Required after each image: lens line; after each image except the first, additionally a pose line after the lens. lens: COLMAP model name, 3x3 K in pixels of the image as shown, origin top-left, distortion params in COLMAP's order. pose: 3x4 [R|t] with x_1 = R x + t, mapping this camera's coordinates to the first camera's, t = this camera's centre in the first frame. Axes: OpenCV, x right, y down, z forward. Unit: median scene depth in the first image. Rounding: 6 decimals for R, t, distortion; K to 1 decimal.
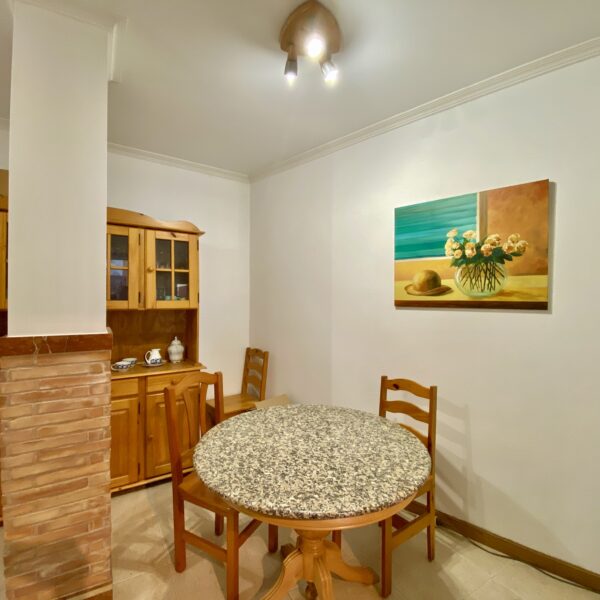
lens RADIAL K [[322.4, 0, 299.5], [0, 322.4, 303.2], [0, 0, 1]] dist [0.025753, -0.026739]
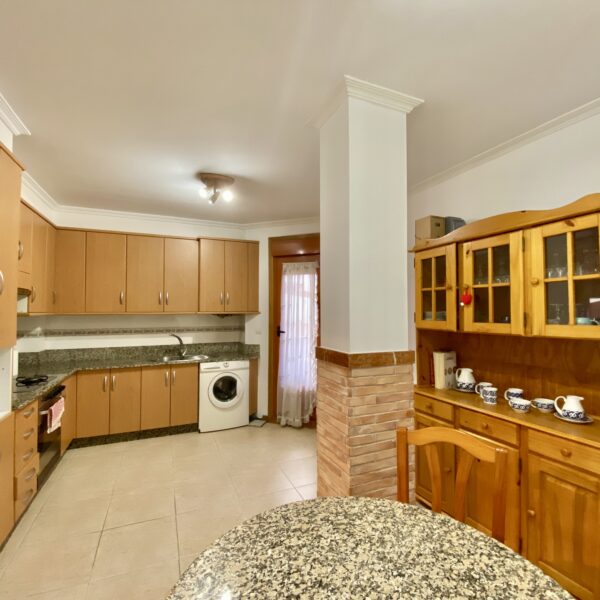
lens RADIAL K [[322.4, 0, 298.2], [0, 322.4, 300.8], [0, 0, 1]] dist [0.025753, -0.026739]
pose [[-0.157735, -0.043523, -0.986522, 0.483561], [-0.004243, 0.999049, -0.043397, -0.038244], [0.987472, -0.002660, -0.157769, 0.825804]]
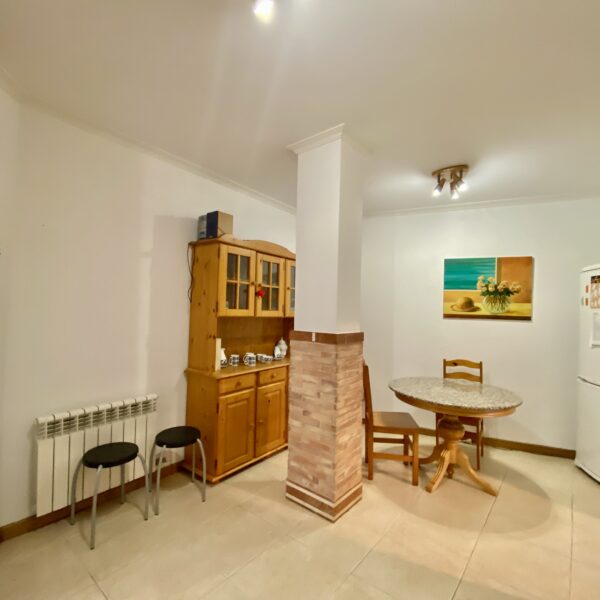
lens RADIAL K [[322.4, 0, 296.3], [0, 322.4, 301.5], [0, 0, 1]] dist [0.025753, -0.026739]
pose [[0.946593, 0.028072, 0.321206, -1.095003], [-0.019022, 0.999330, -0.031276, -0.006231], [-0.321869, 0.023496, 0.946493, -0.383000]]
